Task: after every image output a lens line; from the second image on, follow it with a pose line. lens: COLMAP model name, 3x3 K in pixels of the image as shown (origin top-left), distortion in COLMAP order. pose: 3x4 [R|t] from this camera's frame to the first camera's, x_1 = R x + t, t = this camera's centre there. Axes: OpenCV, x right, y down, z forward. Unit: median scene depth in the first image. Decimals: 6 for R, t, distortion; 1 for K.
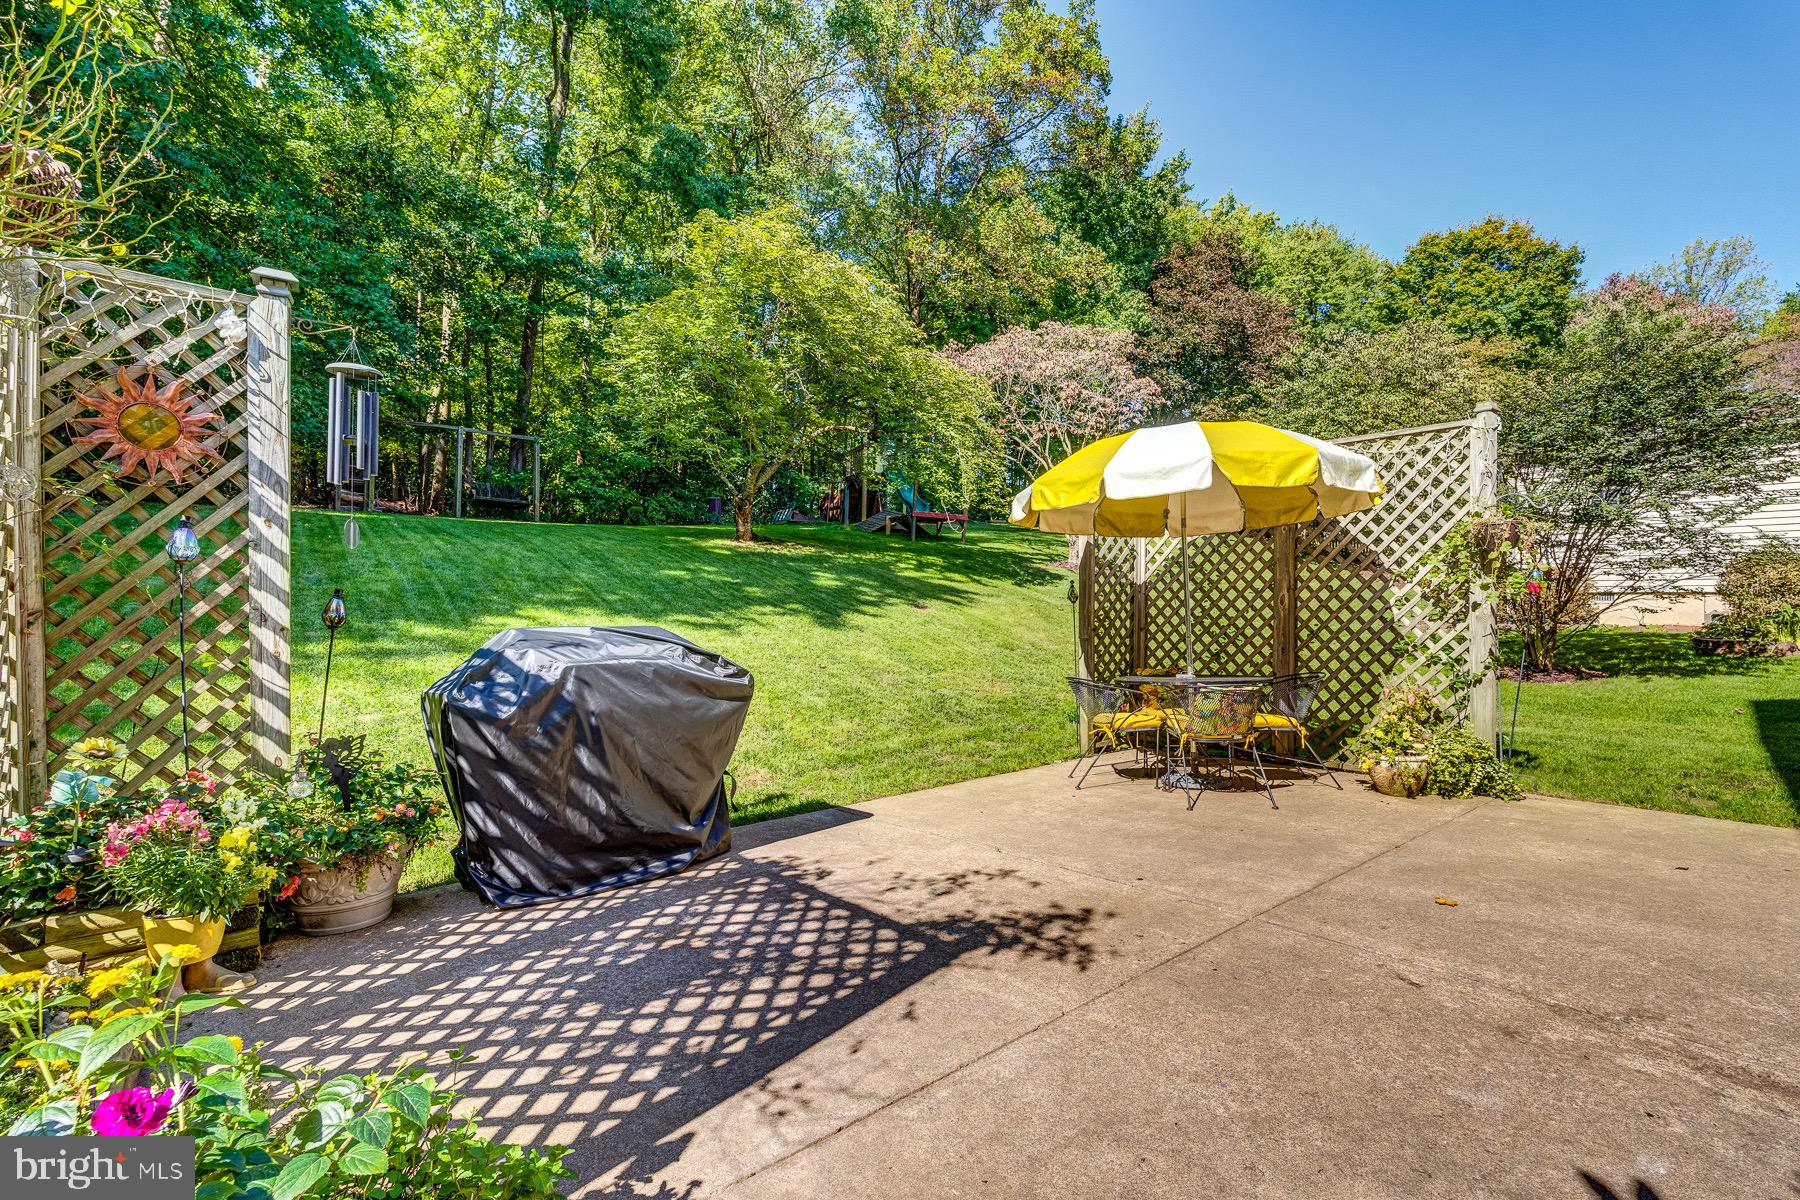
lens RADIAL K [[797.0, 0, 921.7], [0, 797.0, 601.5], [0, 0, 1]] dist [-0.001704, -0.000008]
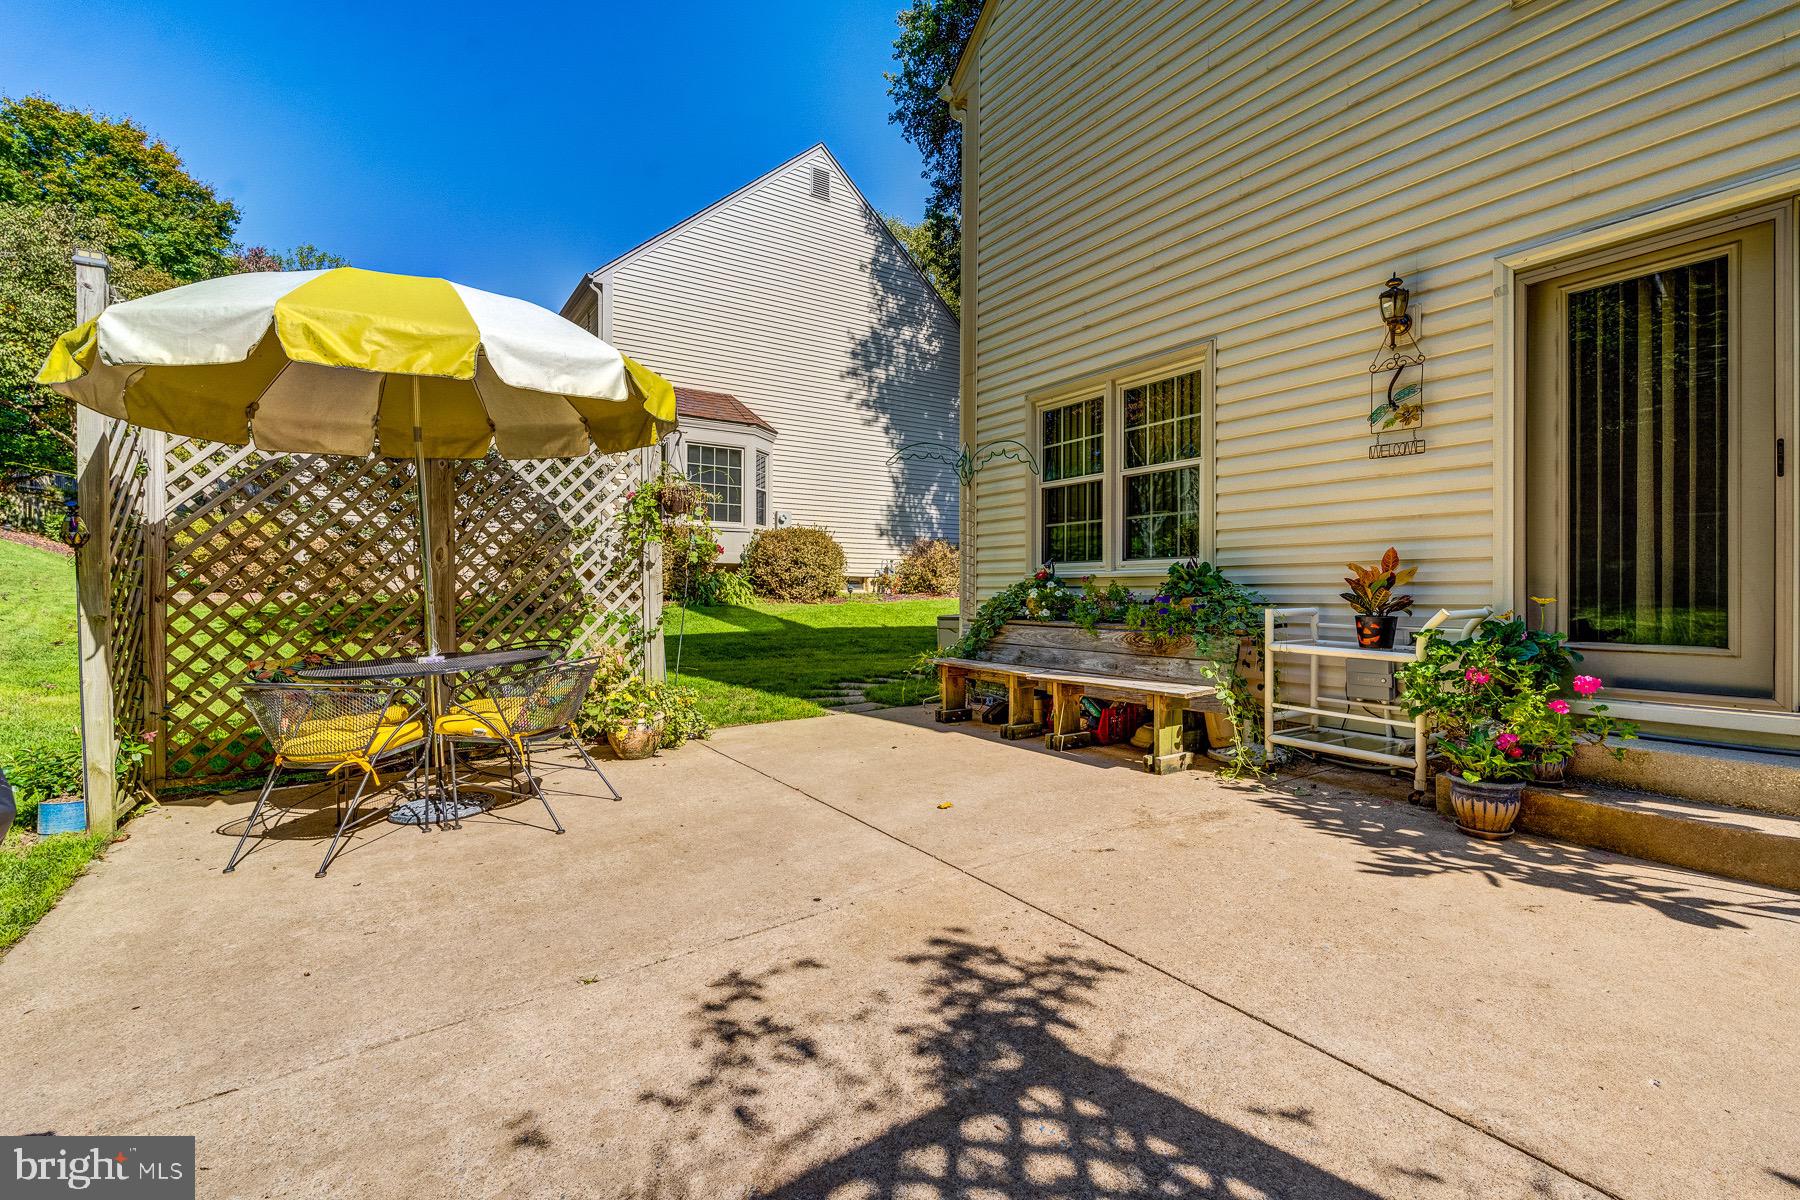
lens RADIAL K [[797.0, 0, 905.0], [0, 797.0, 602.2], [0, 0, 1]] dist [-0.001704, -0.000008]
pose [[0.129987, -0.025496, 0.991188, -0.281644], [-0.008185, 0.999608, 0.026786, 0.020915], [-0.991482, -0.011595, 0.129727, 0.478172]]
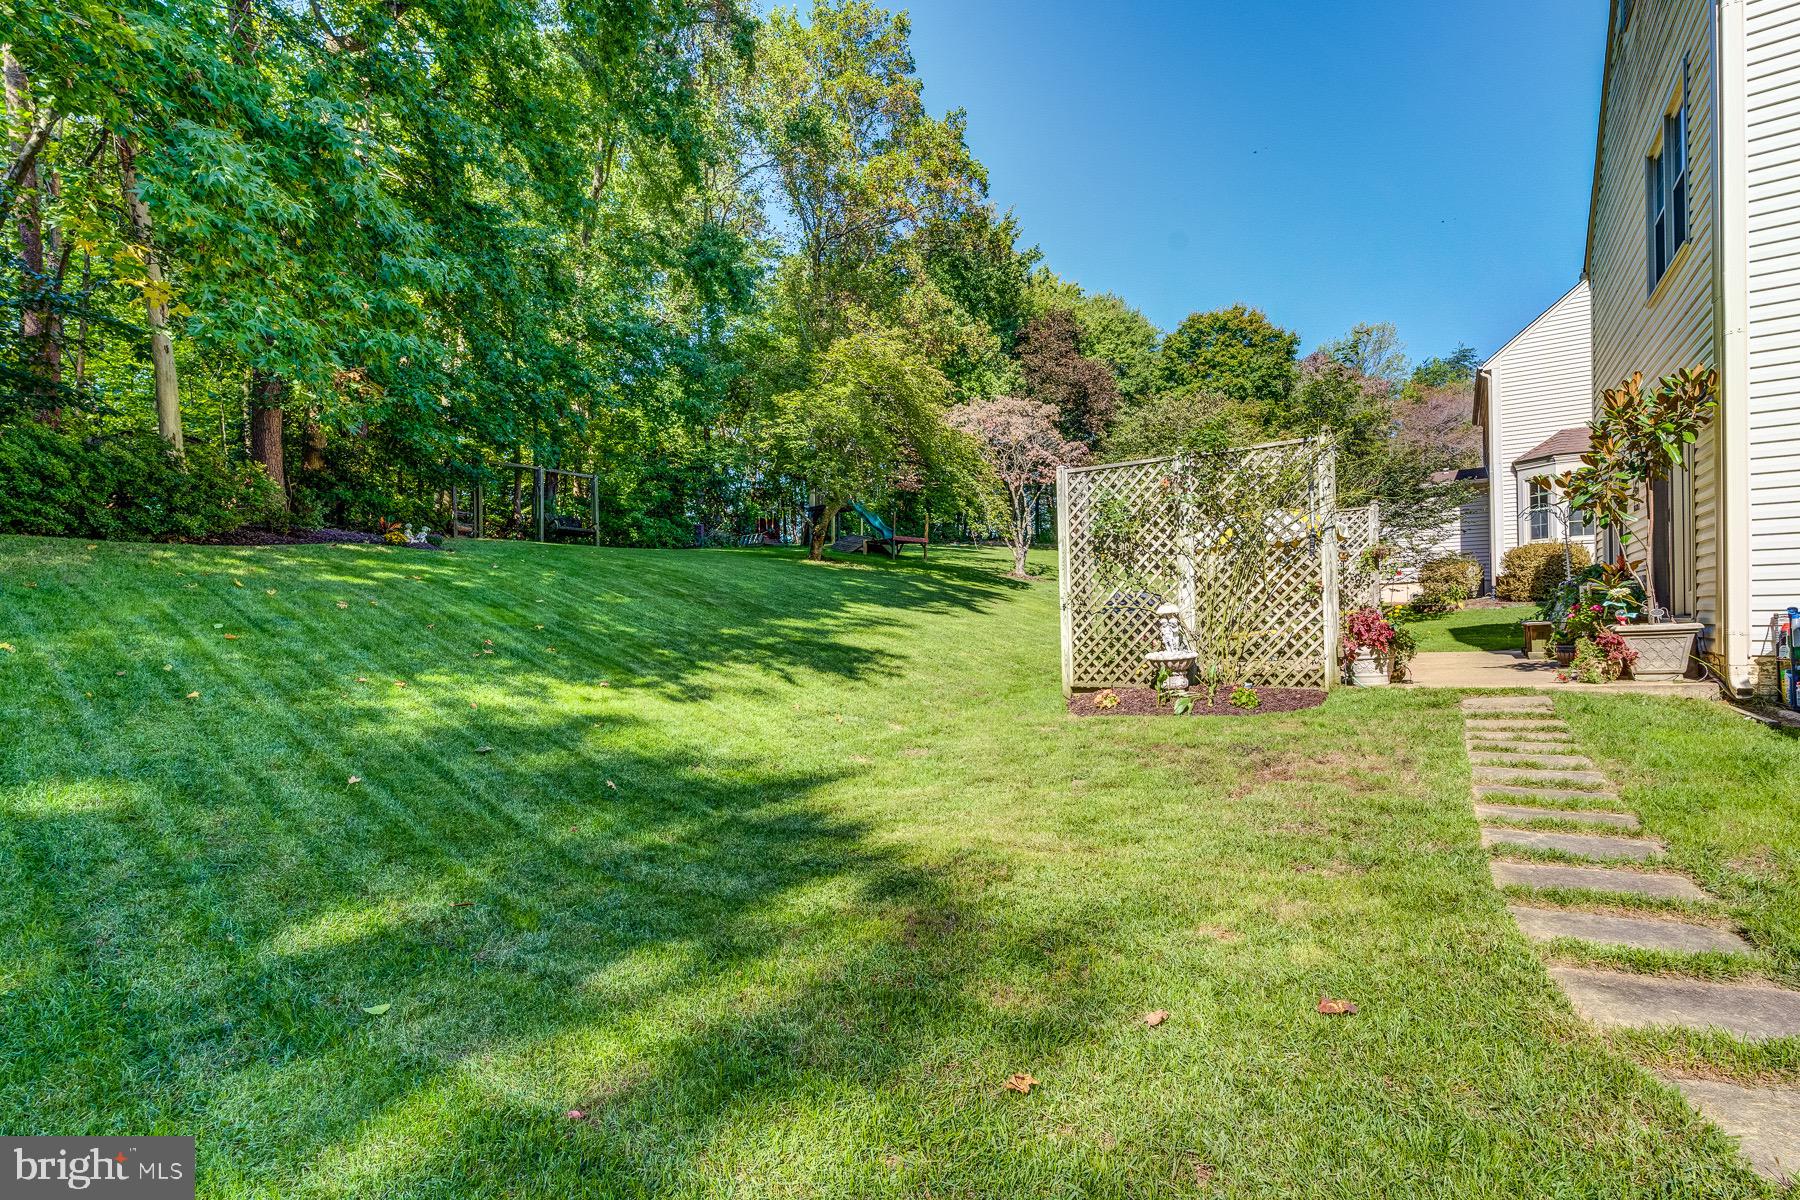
lens RADIAL K [[797.0, 0, 926.2], [0, 797.0, 621.7], [0, 0, 1]] dist [-0.001704, -0.000008]
pose [[0.961886, -0.034590, 0.271254, -1.165222], [0.033915, 0.999399, 0.007180, 0.059754], [-0.271340, 0.002293, 0.962481, -0.902894]]
